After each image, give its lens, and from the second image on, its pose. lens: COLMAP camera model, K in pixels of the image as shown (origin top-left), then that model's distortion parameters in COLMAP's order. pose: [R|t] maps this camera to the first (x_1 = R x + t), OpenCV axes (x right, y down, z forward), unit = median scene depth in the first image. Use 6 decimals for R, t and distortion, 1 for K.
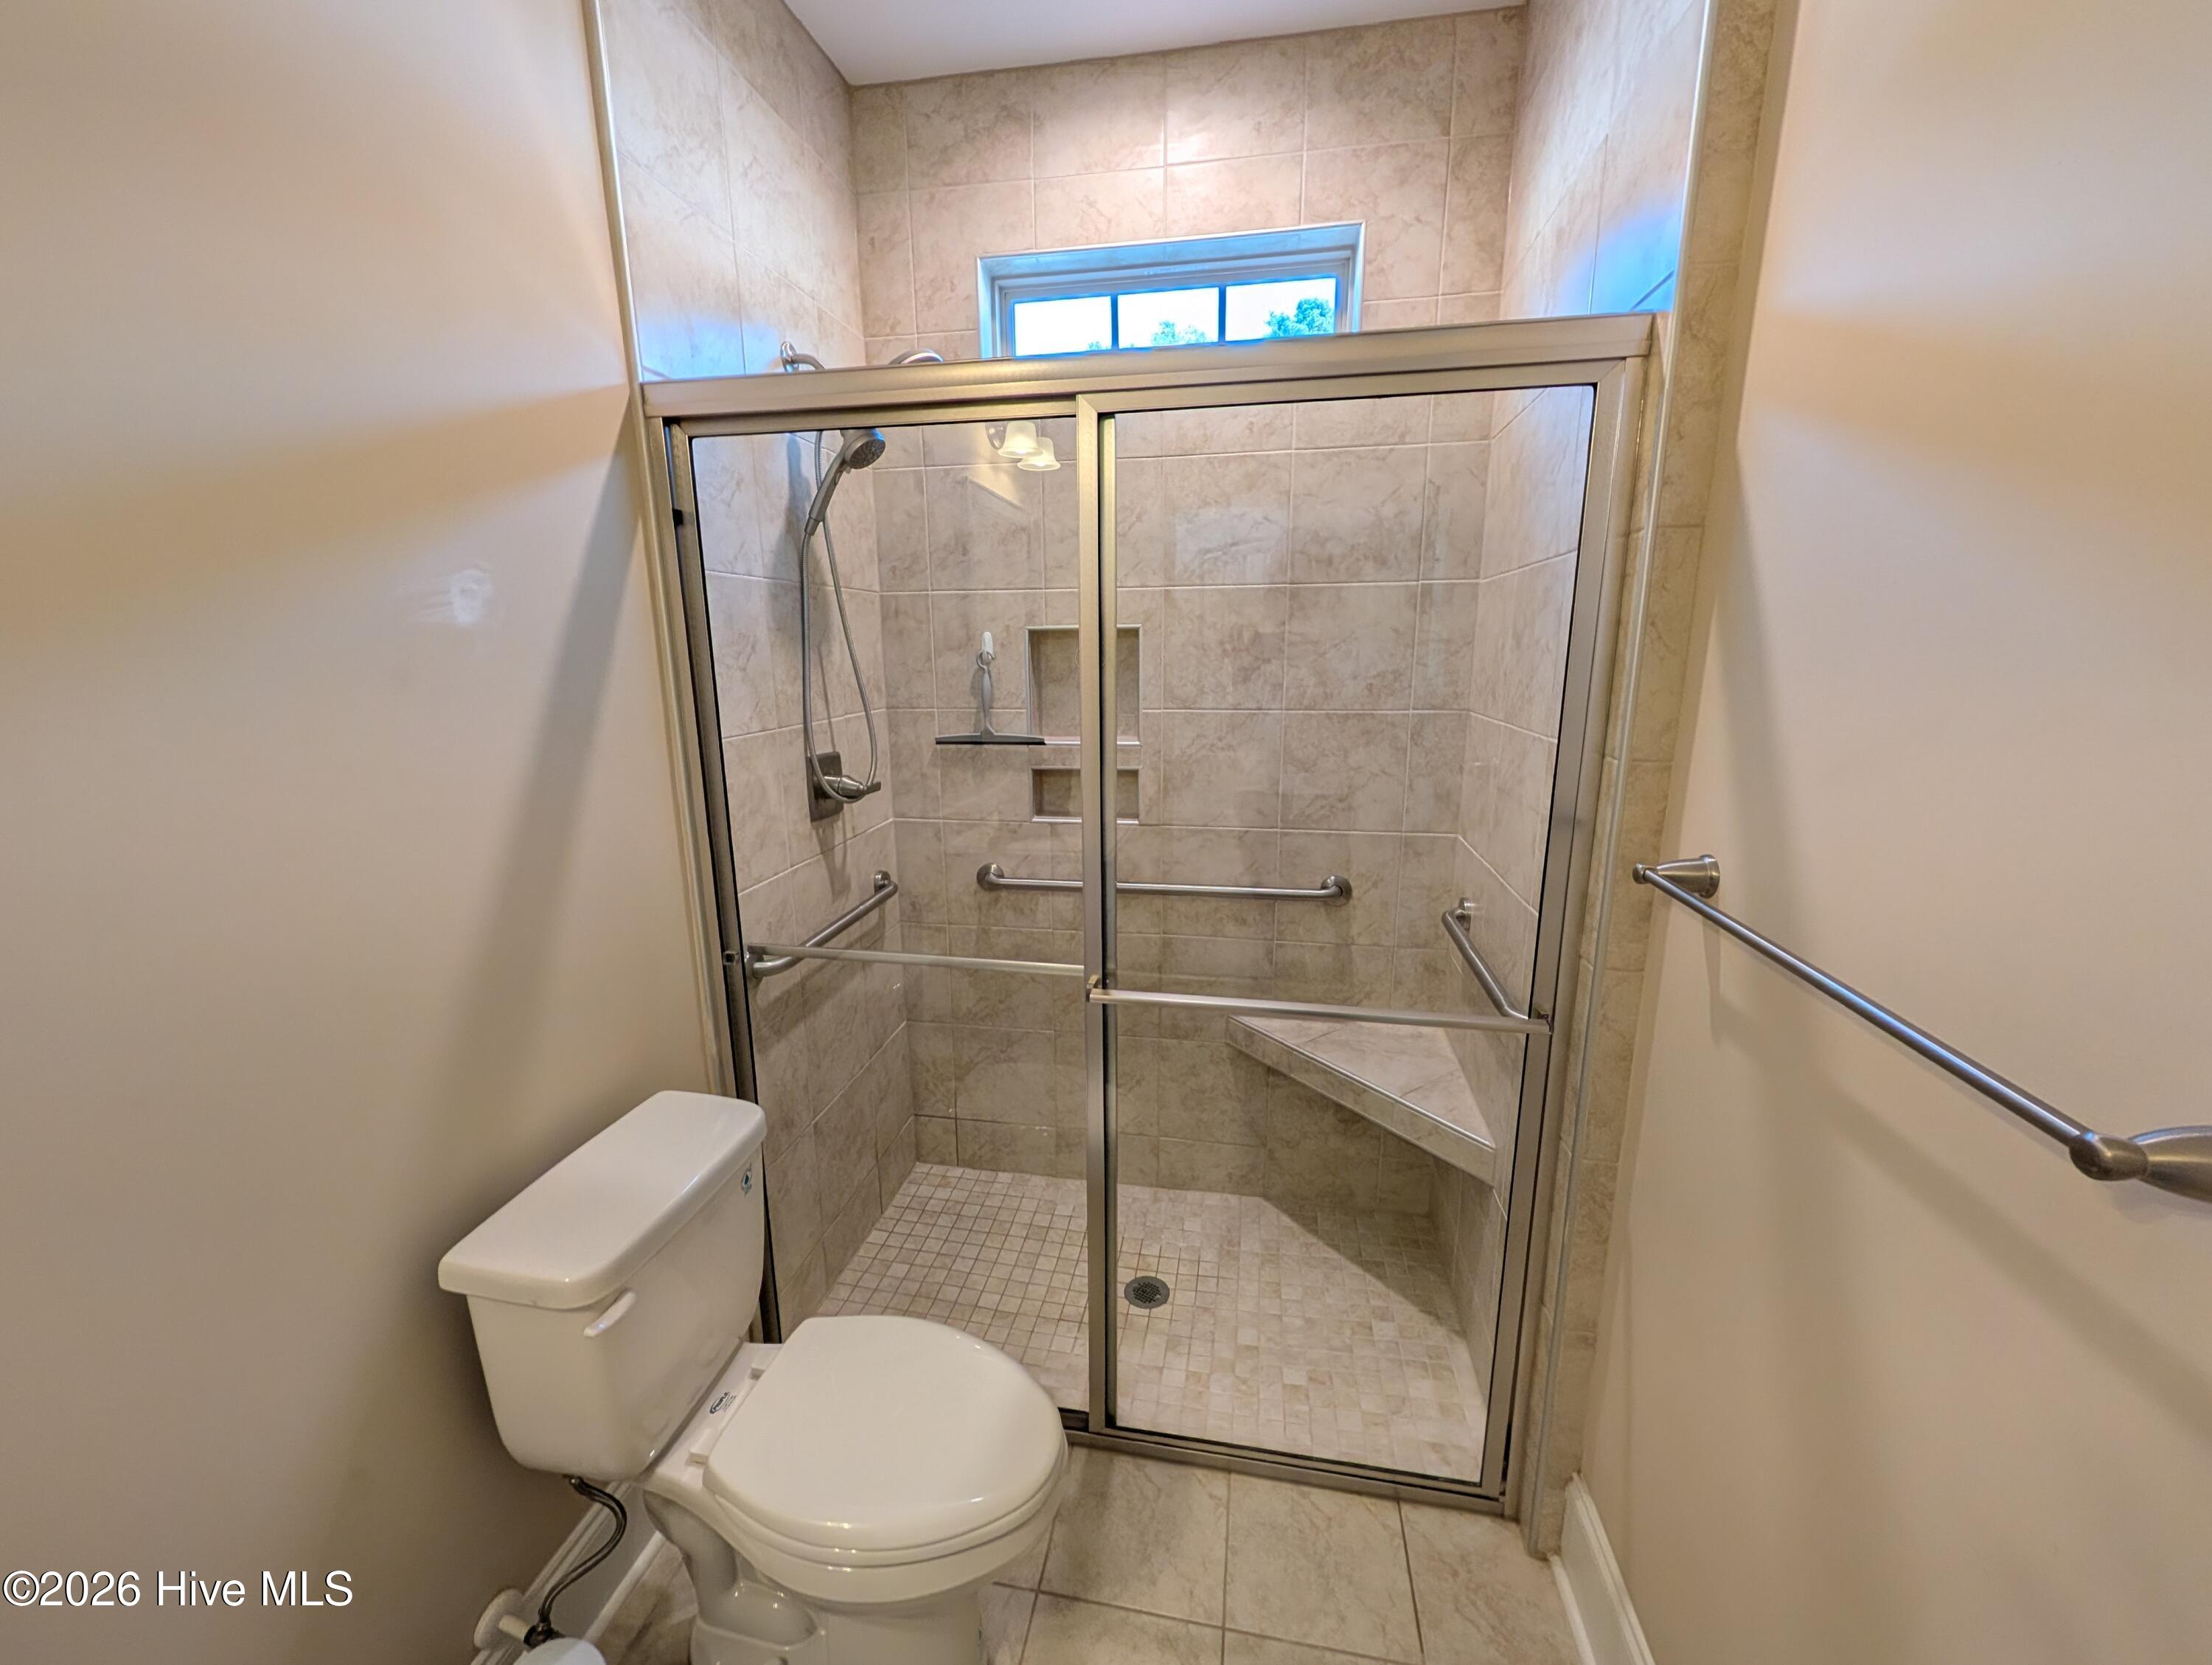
lens RADIAL K [[862.1, 0, 1109.1], [0, 862.1, 823.4], [0, 0, 1]] dist [0.000969, -0.000120]
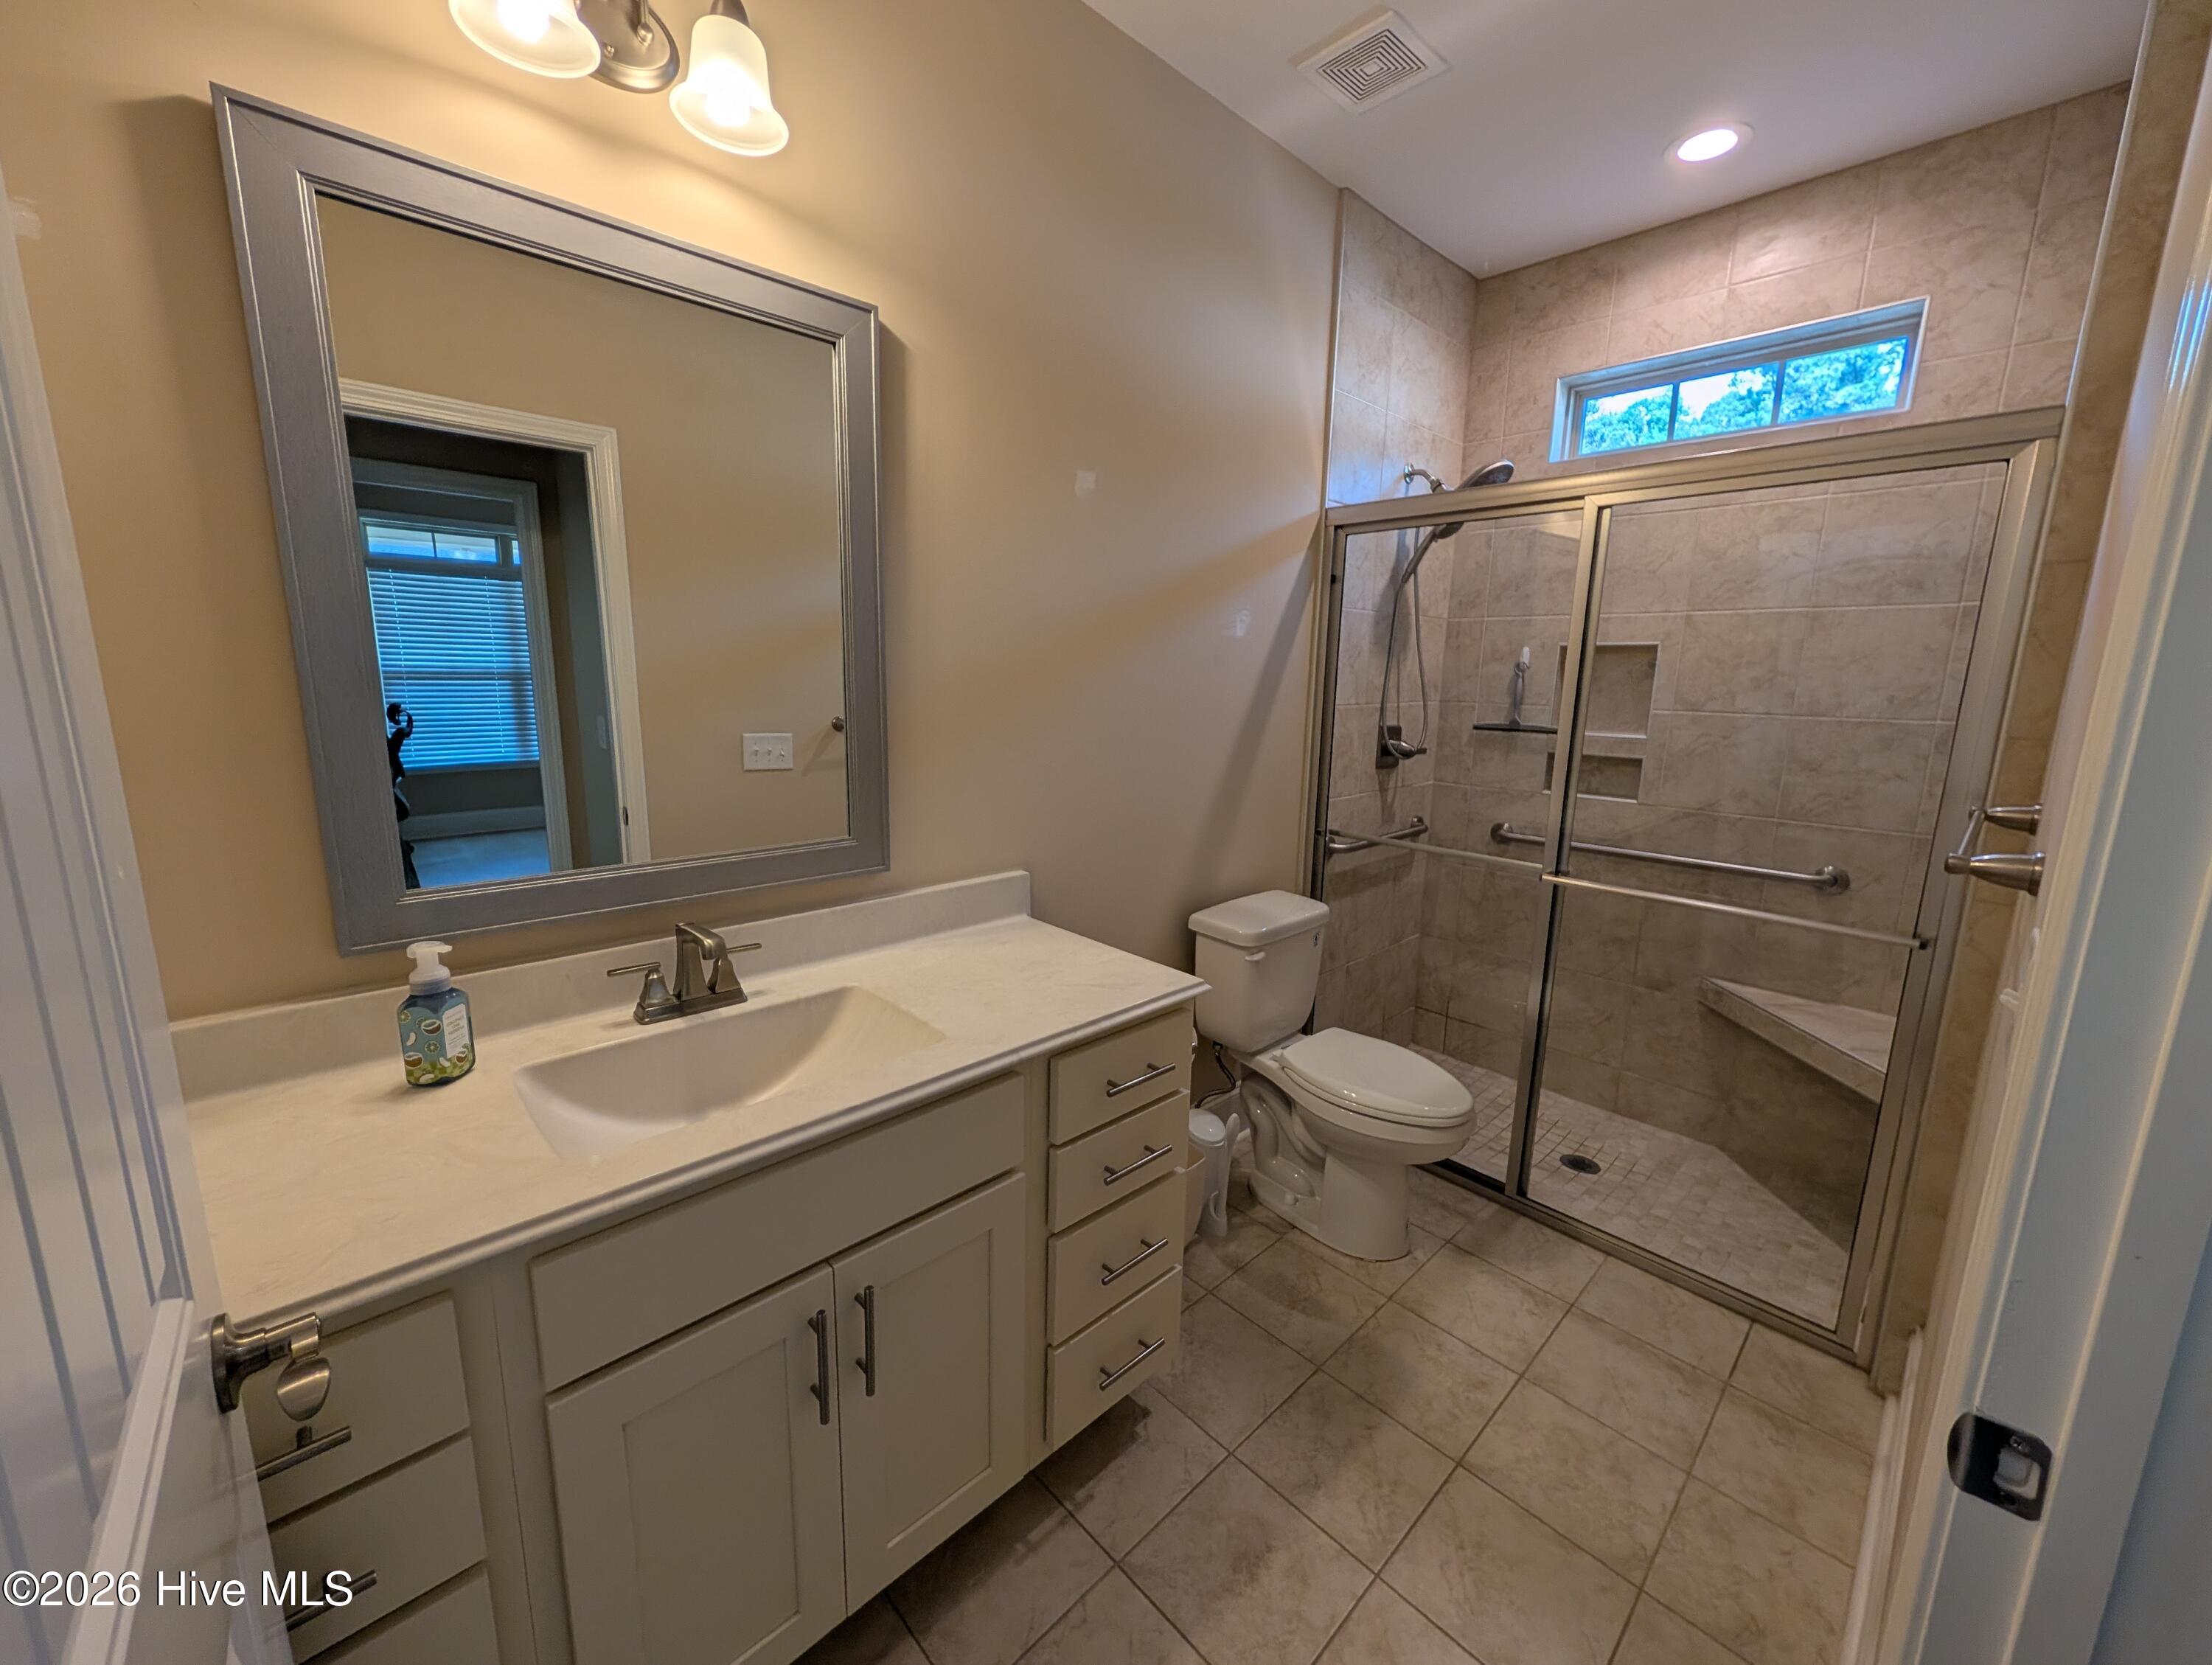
lens RADIAL K [[857.4, 0, 1090.9], [0, 857.4, 828.2], [0, 0, 1]] dist [0.000412, -0.000354]
pose [[0.795115, 0.132105, -0.591896, 0.170747], [-0.146793, 0.988888, 0.023517, 0.144657], [0.588426, 0.068188, 0.805671, -0.529758]]
